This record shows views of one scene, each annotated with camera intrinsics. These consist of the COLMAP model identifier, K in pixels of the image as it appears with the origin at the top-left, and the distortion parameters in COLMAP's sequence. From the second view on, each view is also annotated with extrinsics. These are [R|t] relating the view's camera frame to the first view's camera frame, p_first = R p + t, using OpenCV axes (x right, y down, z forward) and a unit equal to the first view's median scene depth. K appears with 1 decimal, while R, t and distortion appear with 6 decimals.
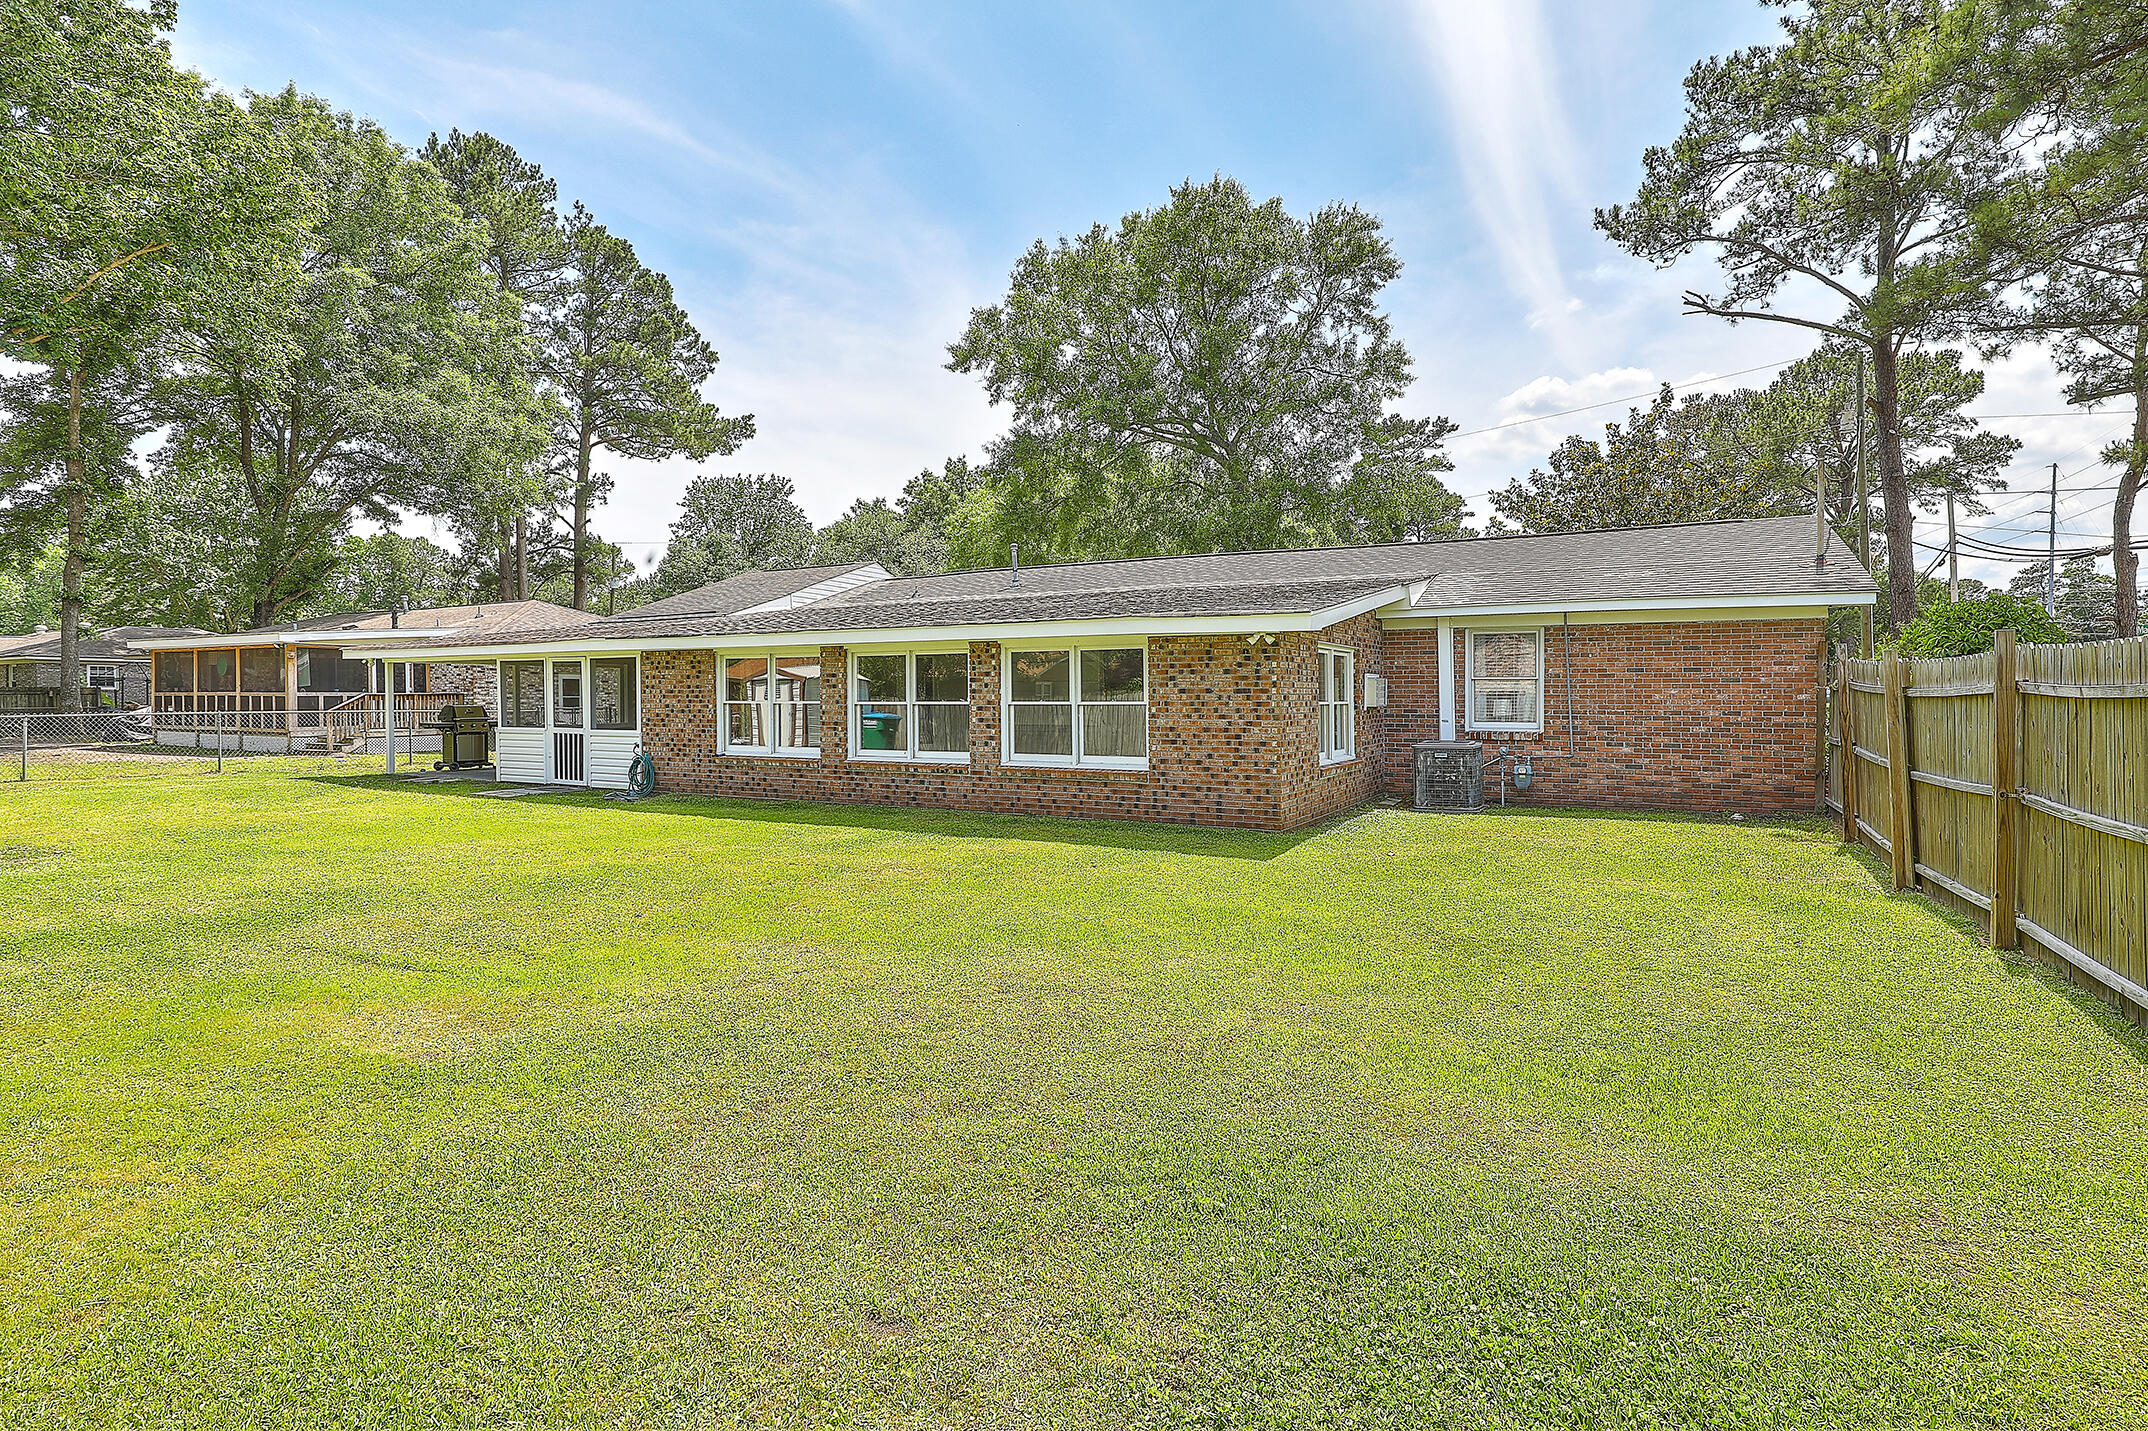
lens RADIAL K [[1065.2, 0, 1074.0], [0, 1065.2, 715.5], [0, 0, 1]] dist [-0.000957, -0.000085]
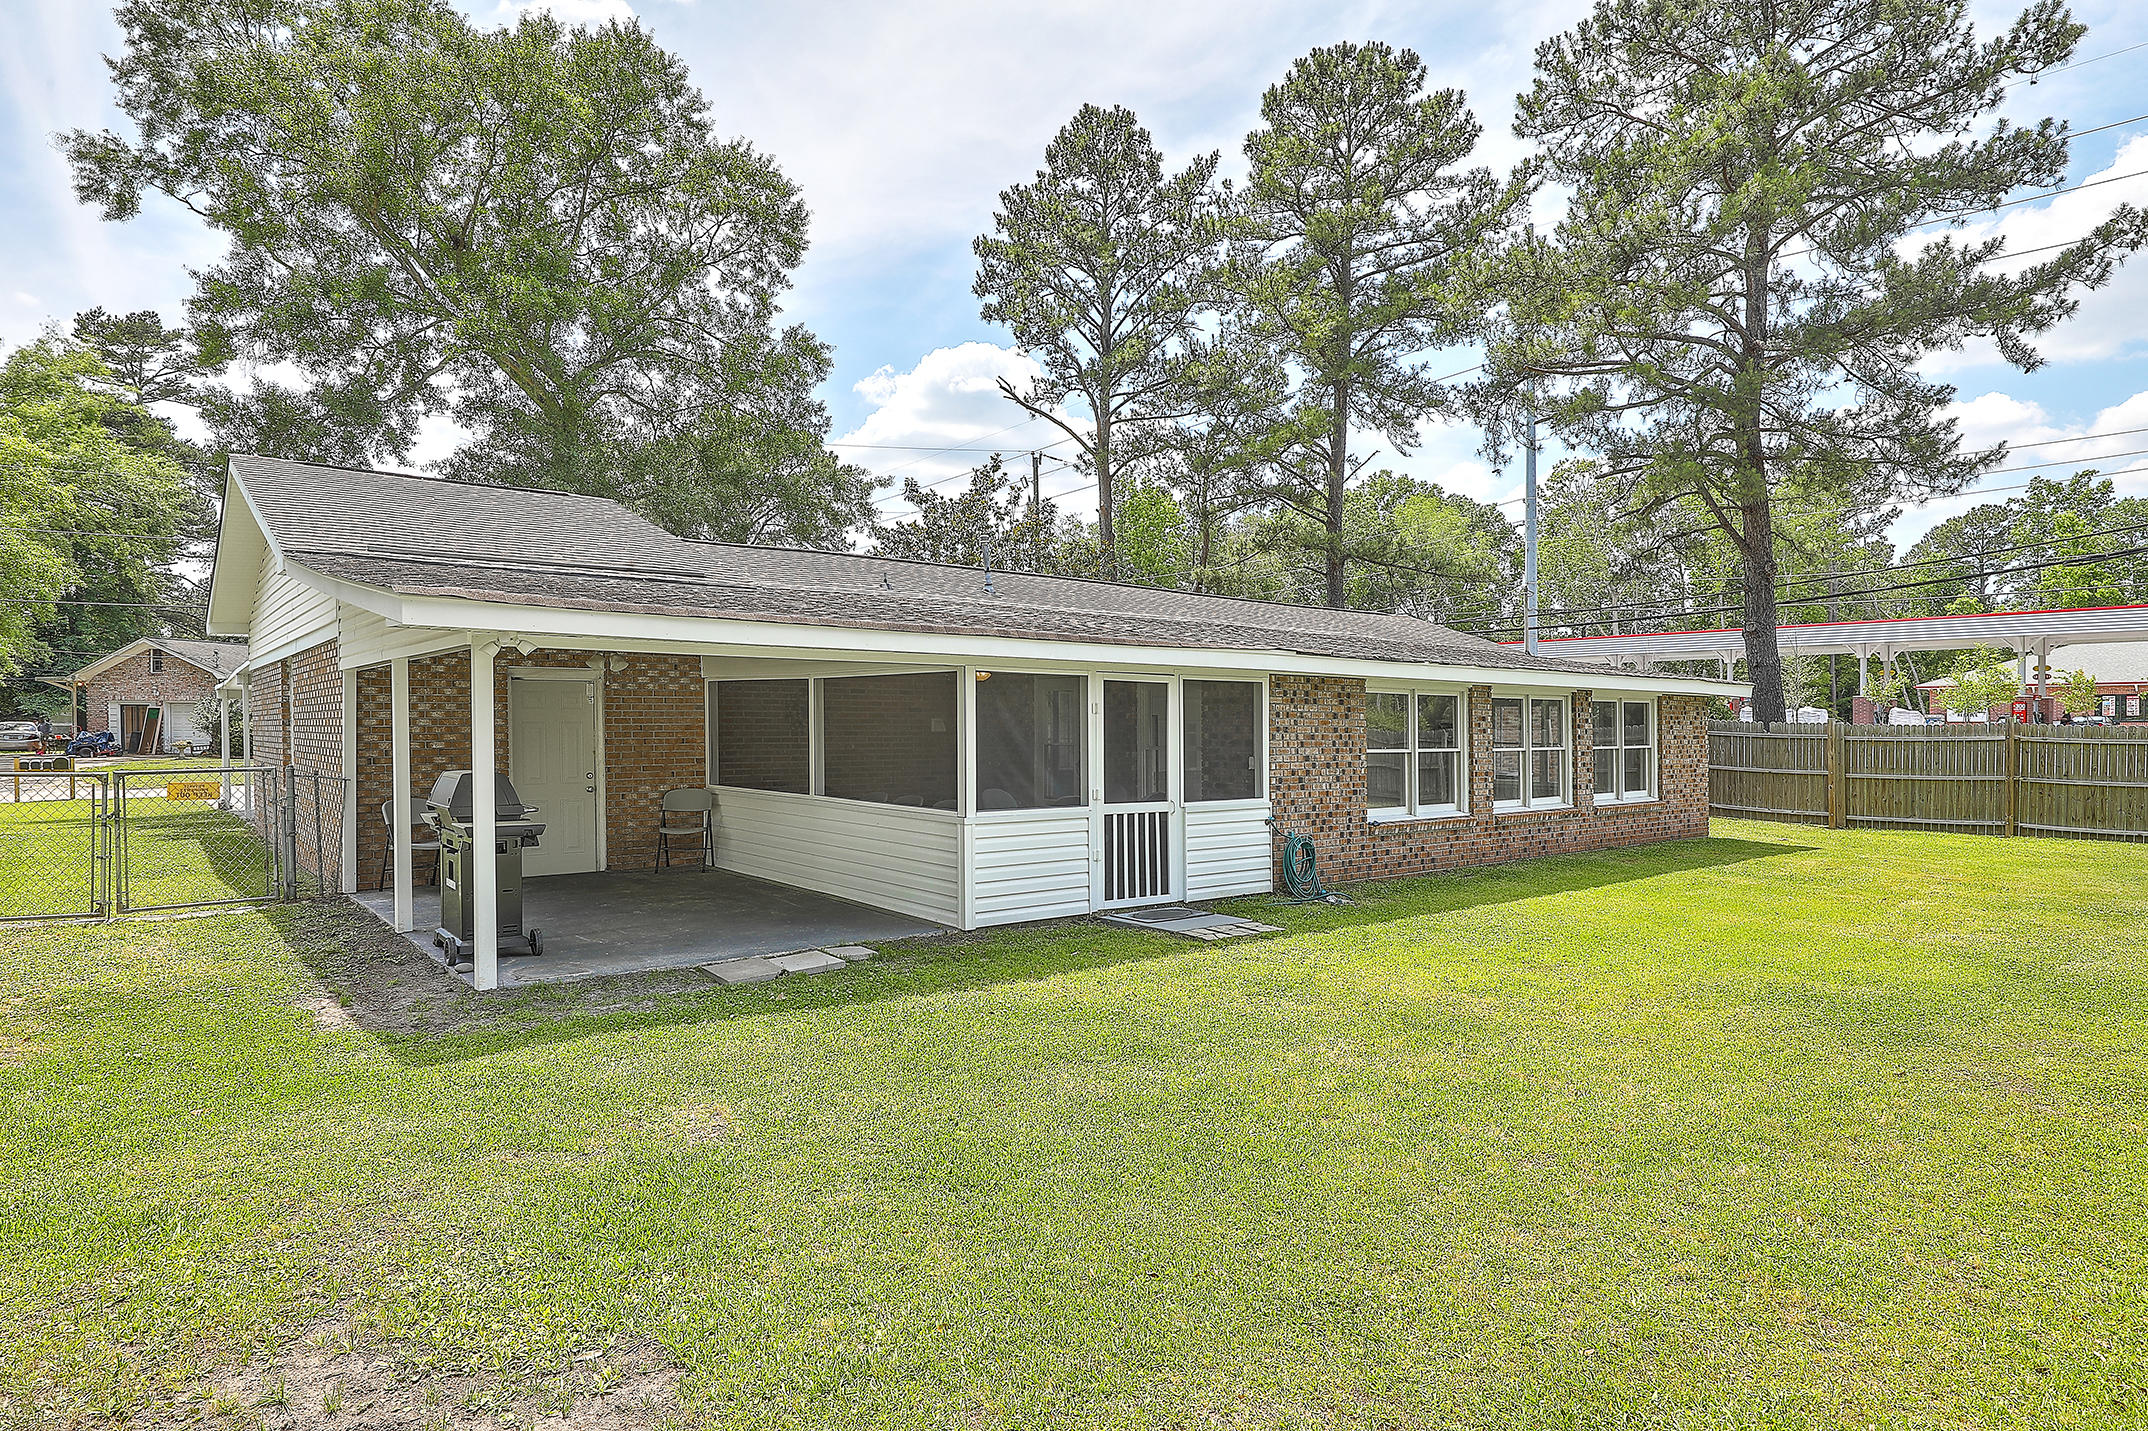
lens RADIAL K [[1215.4, 0, 1074.0], [0, 1215.4, 715.5], [0, 0, 1]] dist [0.000859, -0.000323]
pose [[0.348598, 0.008667, 0.937232, -1.128625], [0.008720, 0.999884, -0.012490, -0.027231], [-0.937232, 0.012527, 0.348482, 0.853286]]
